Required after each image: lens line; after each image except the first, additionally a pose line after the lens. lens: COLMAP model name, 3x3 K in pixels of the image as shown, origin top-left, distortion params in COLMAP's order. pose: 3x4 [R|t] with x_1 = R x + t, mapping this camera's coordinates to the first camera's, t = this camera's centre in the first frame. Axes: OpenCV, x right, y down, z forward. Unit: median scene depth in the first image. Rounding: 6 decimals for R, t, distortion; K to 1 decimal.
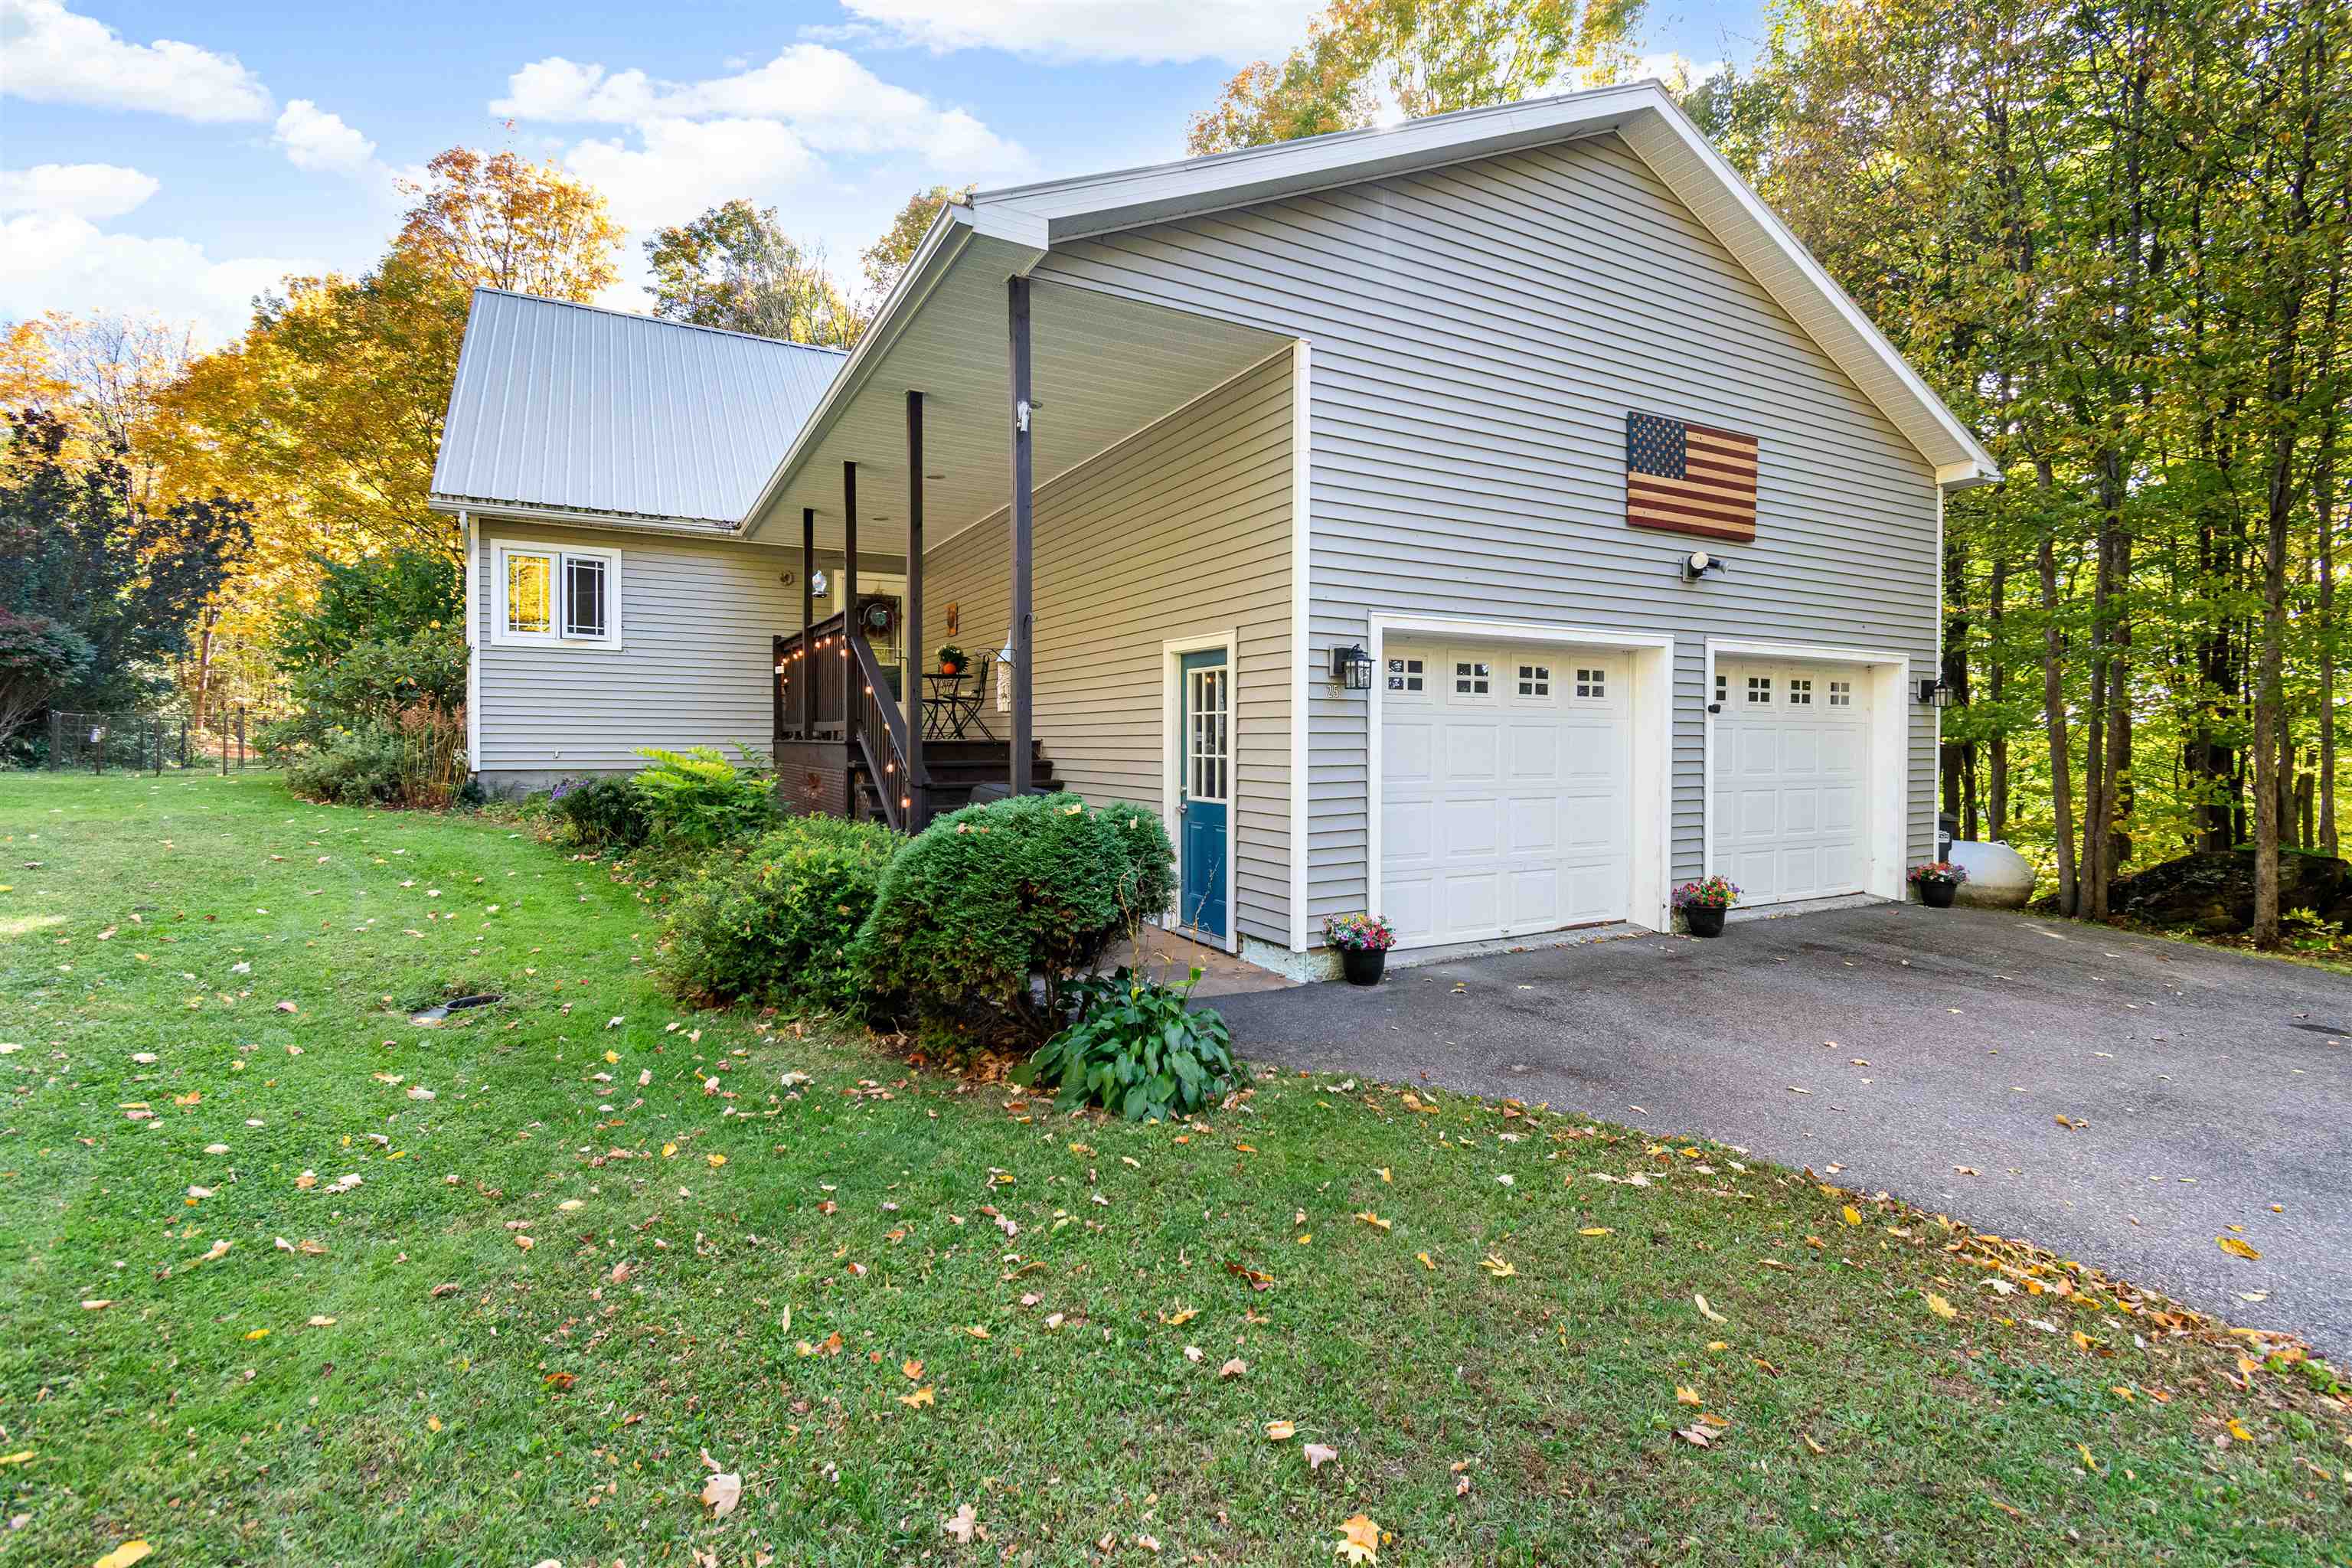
lens RADIAL K [[1045.2, 0, 1179.1], [0, 1045.2, 760.5], [0, 0, 1]] dist [0.015851, -0.008598]
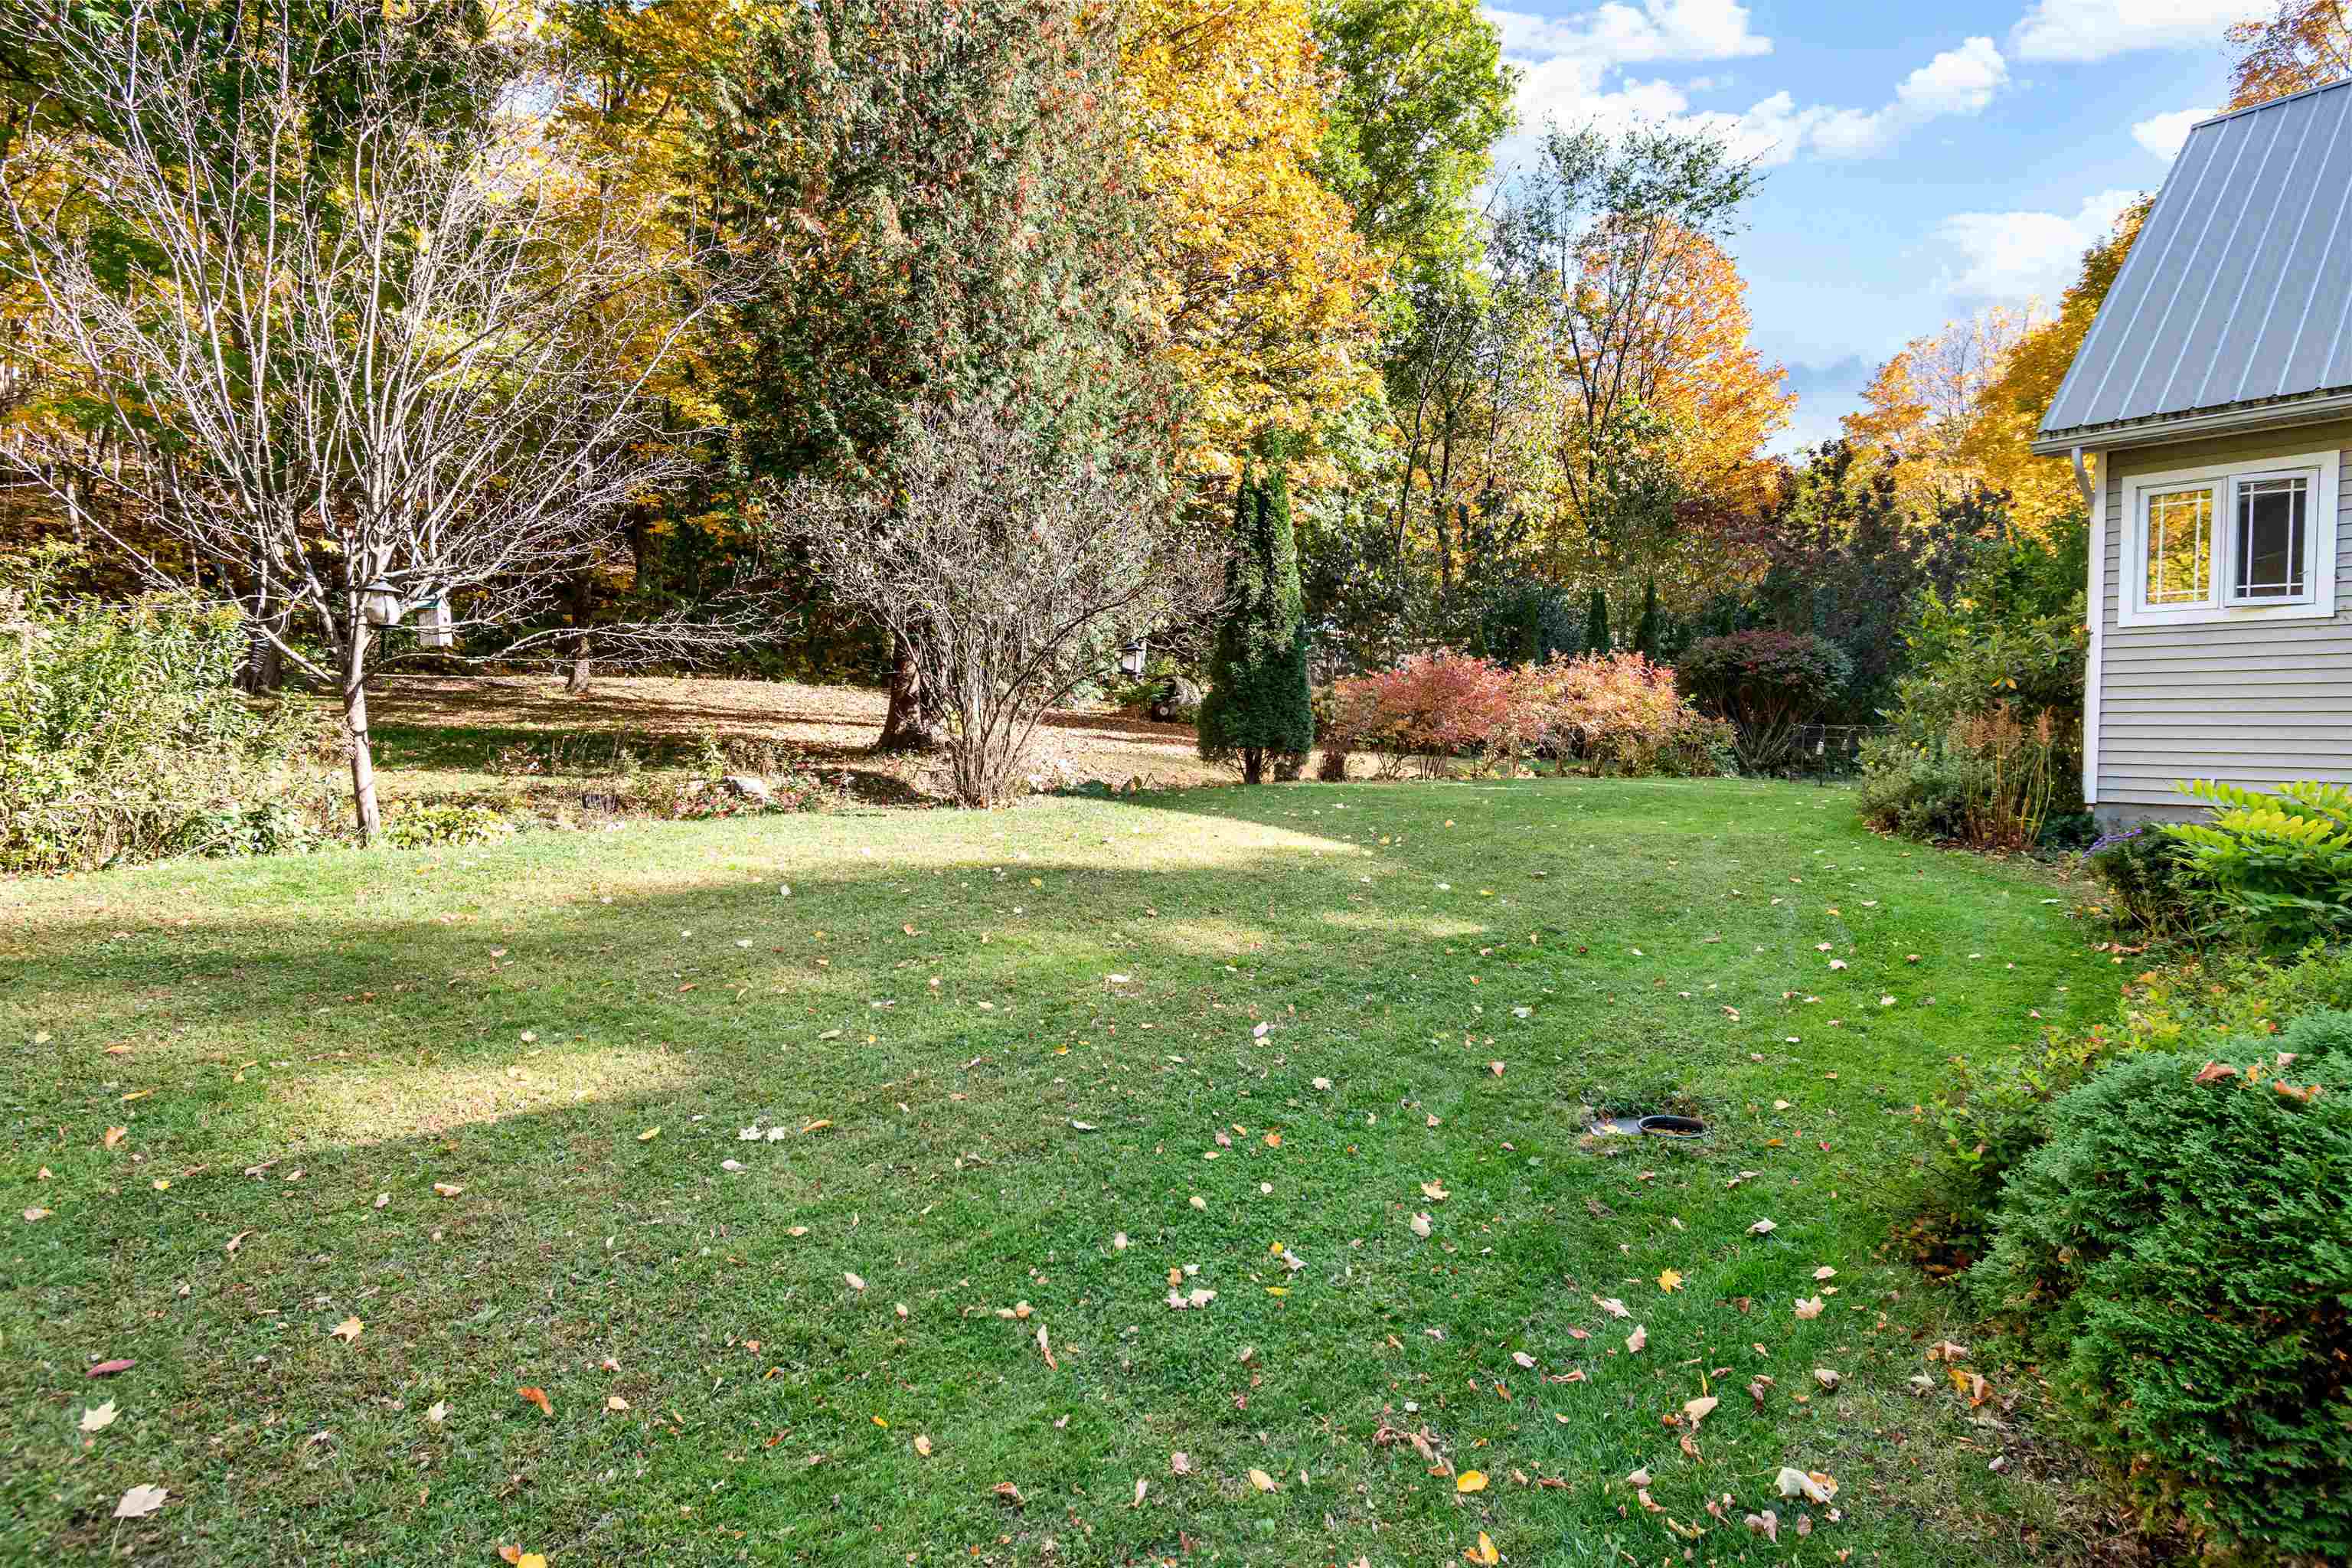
lens RADIAL K [[1239.1, 0, 1185.5], [0, 1239.1, 775.7], [0, 0, 1]] dist [-0.004692, -0.001399]
pose [[0.187408, 0.028408, -0.981871, 0.052132], [-0.027198, 0.999349, 0.023722, -0.012755], [0.981906, 0.022259, 0.188058, 0.235406]]
